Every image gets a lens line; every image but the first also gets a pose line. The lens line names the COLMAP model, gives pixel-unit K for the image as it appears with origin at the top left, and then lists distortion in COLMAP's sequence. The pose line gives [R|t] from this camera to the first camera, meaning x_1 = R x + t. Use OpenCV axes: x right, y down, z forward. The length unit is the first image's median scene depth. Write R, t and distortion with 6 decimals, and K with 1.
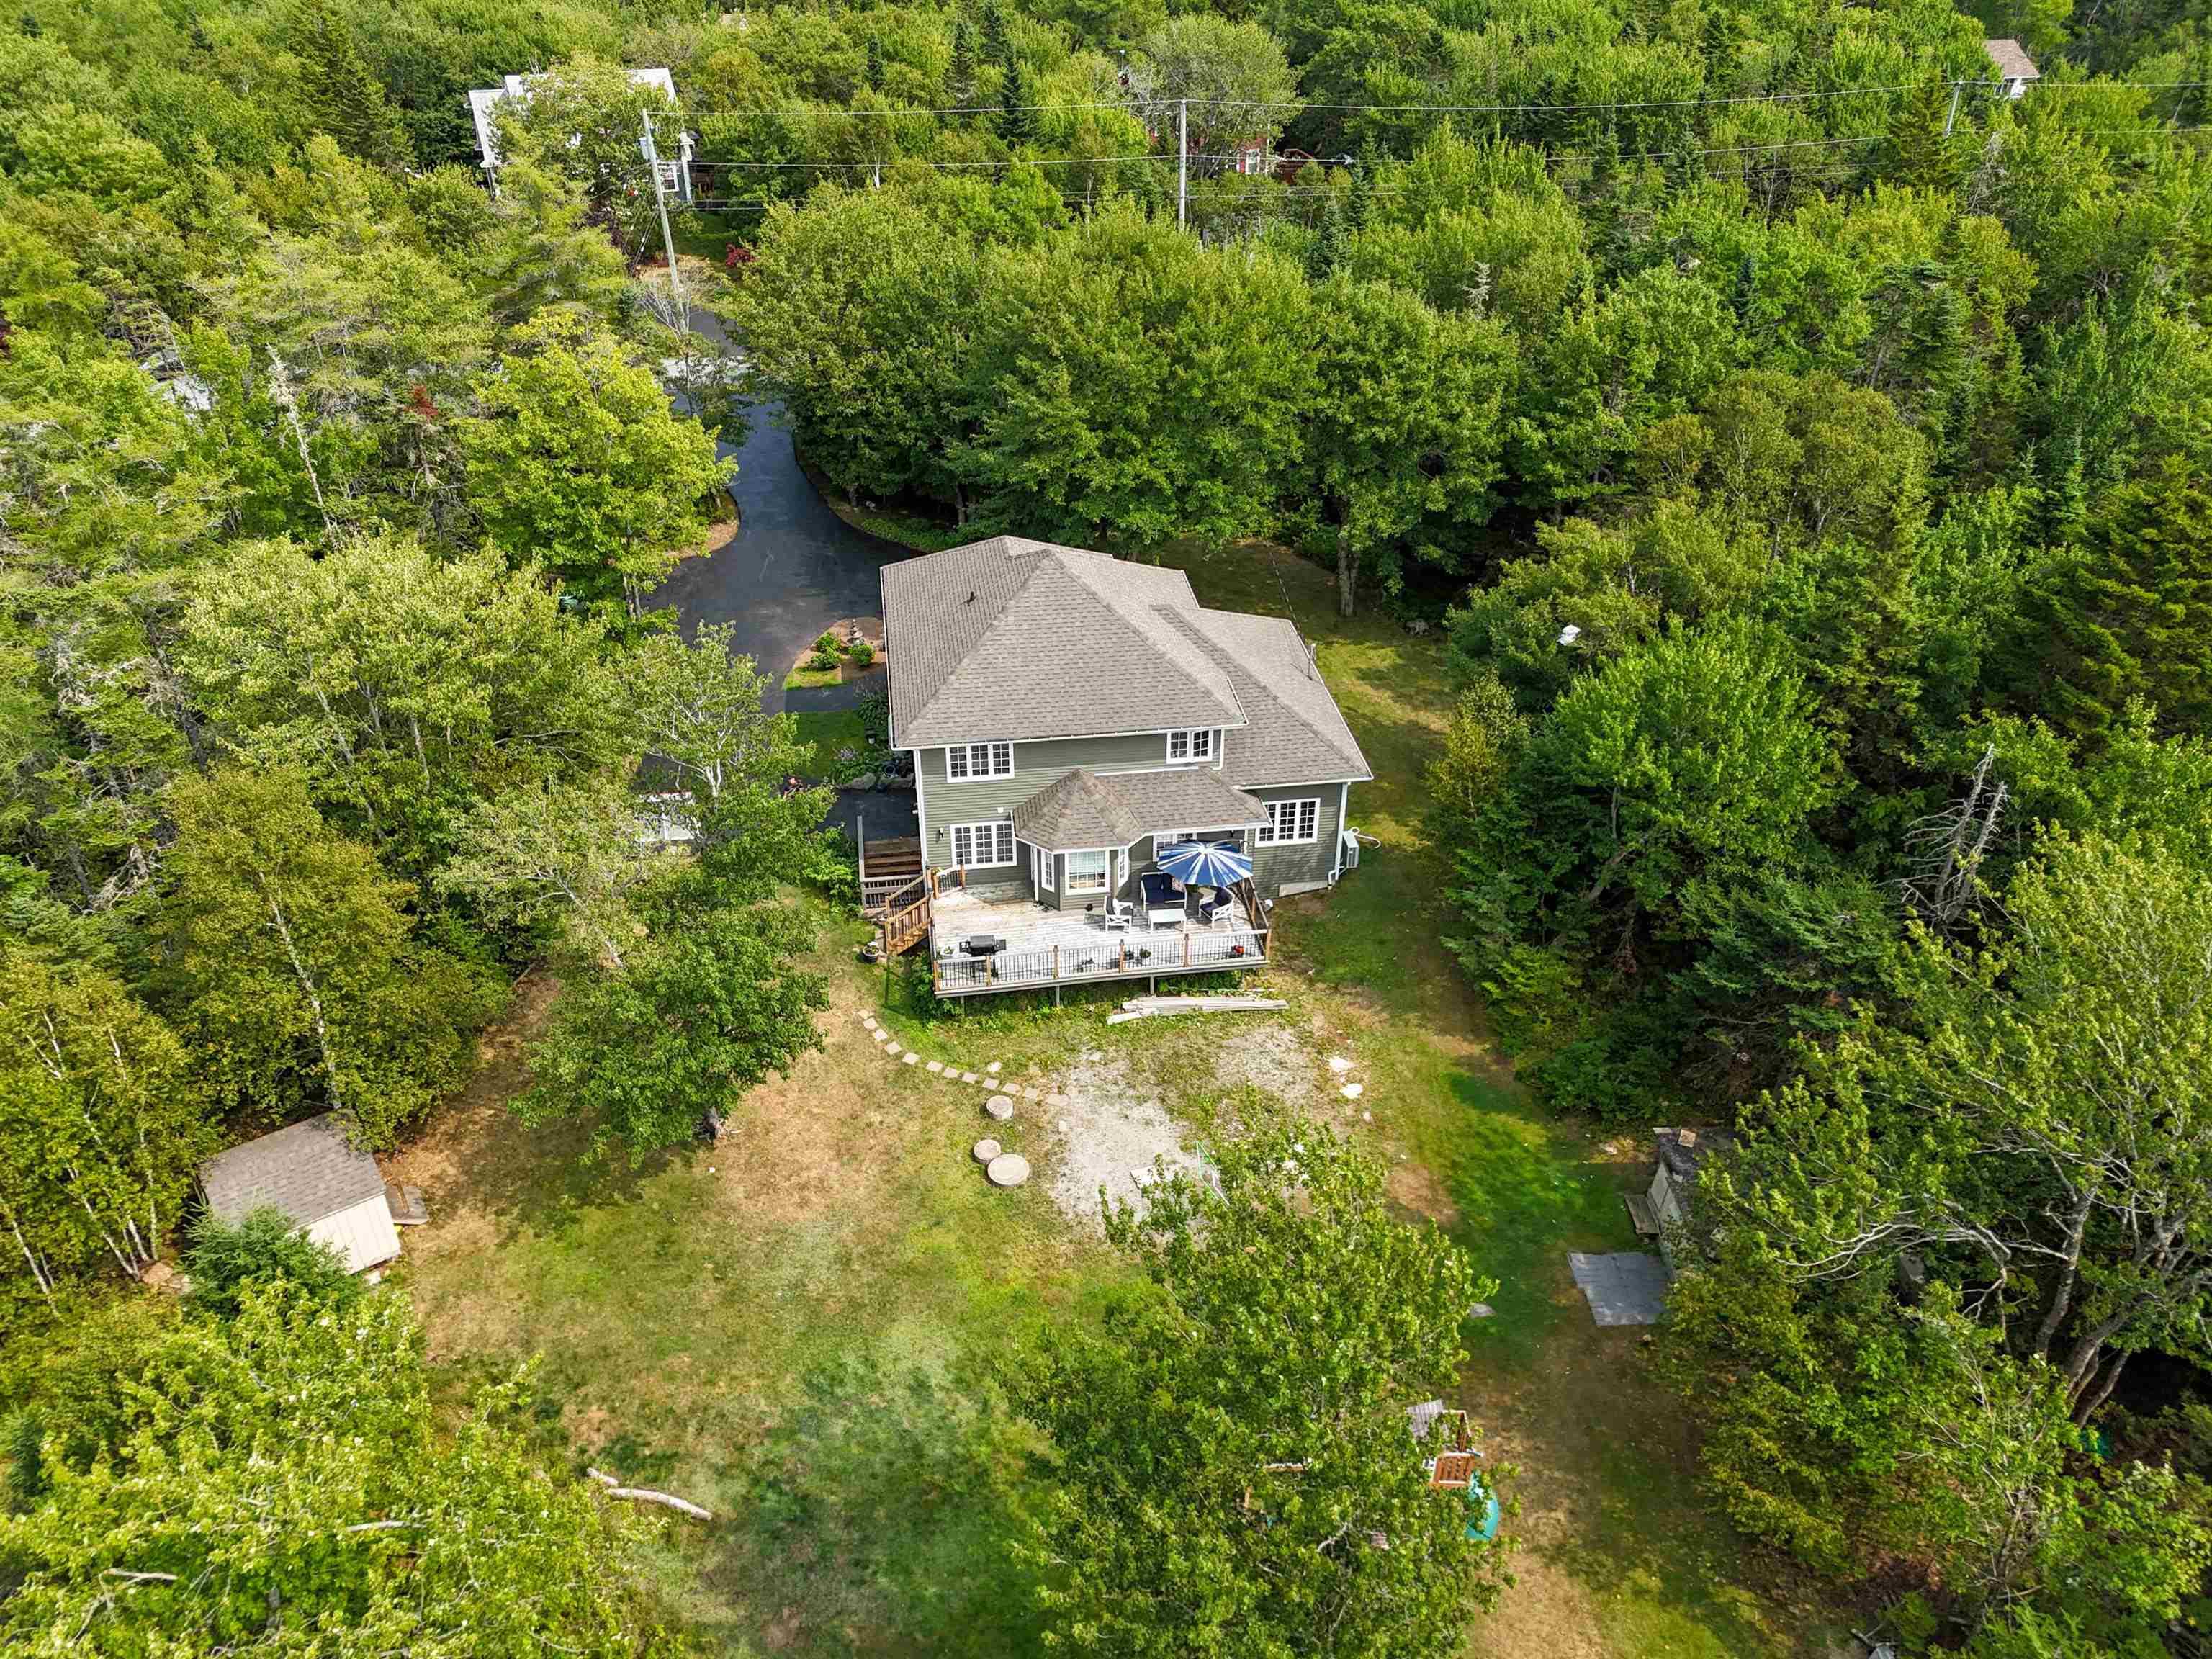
lens RADIAL K [[1560.7, 0, 1102.6], [0, 1560.7, 824.3], [0, 0, 1]] dist [0.062322, -0.050251]
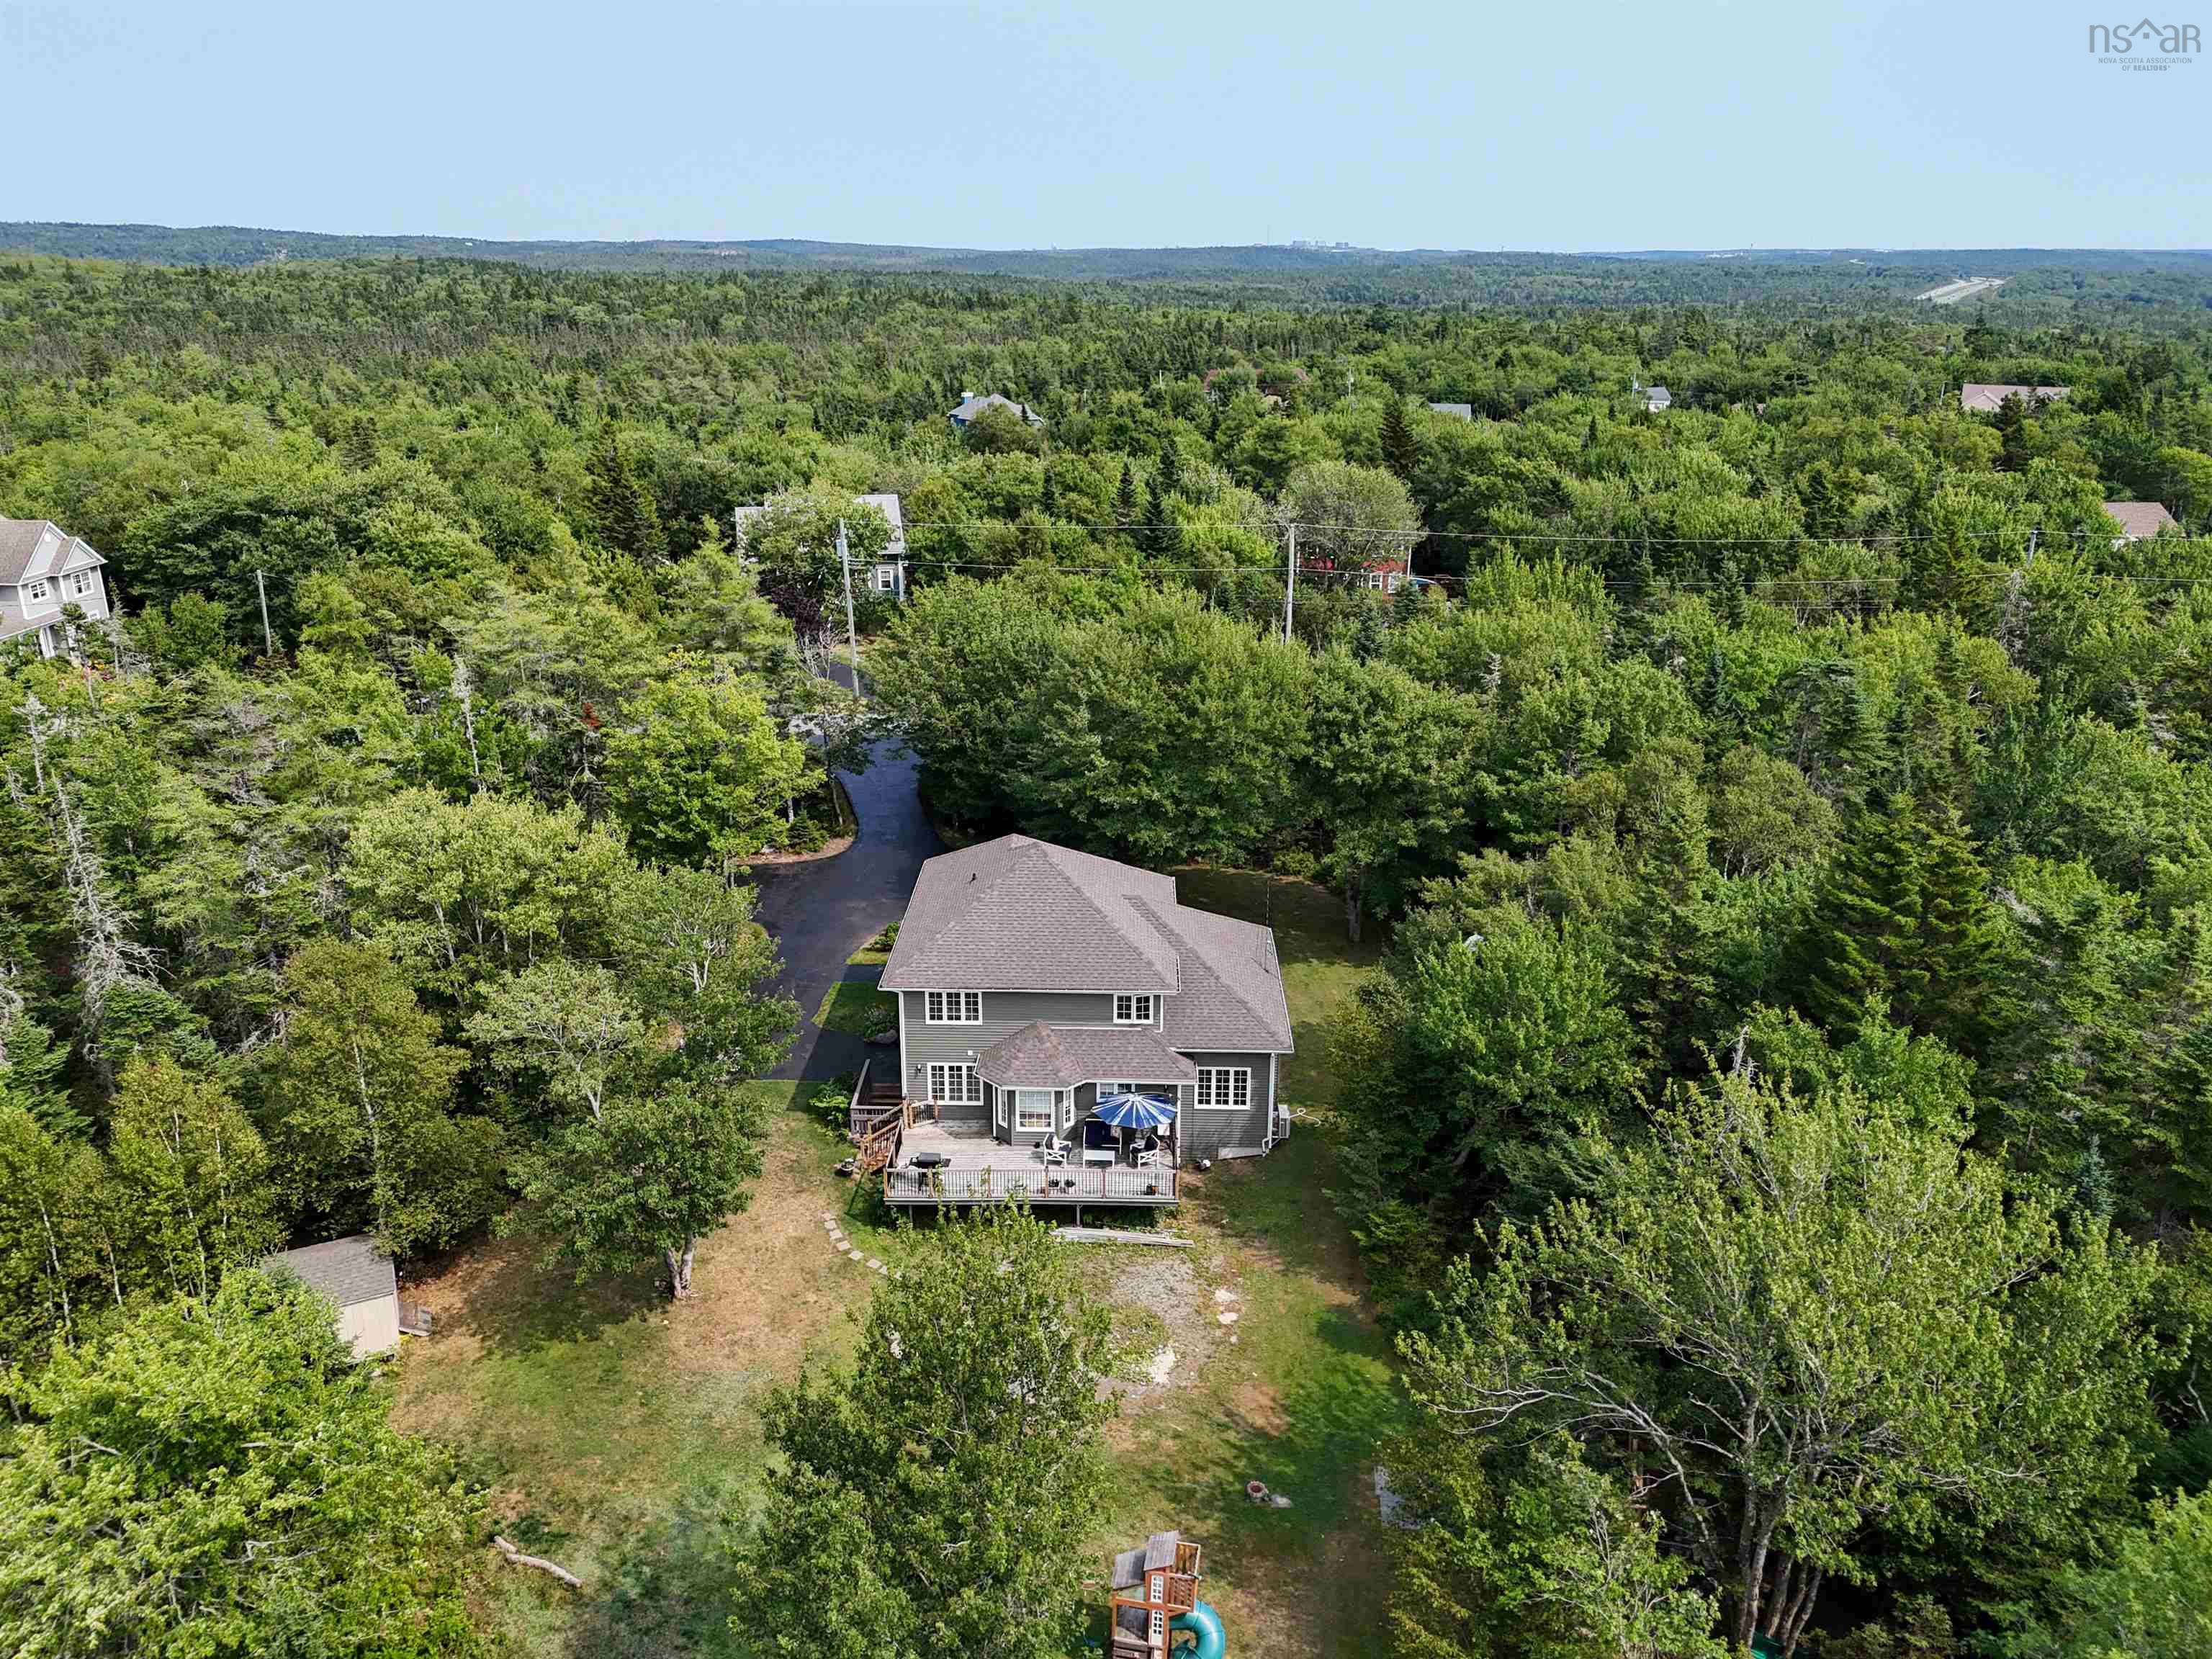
lens RADIAL K [[1565.0, 0, 1111.6], [0, 1565.0, 826.1], [0, 0, 1]] dist [0.087688, -0.095647]
pose [[0.987895, 0.055552, -0.144833, 0.193619], [-0.089433, 0.966849, -0.239177, 0.094758], [0.126745, 0.249234, 0.960114, -0.159433]]
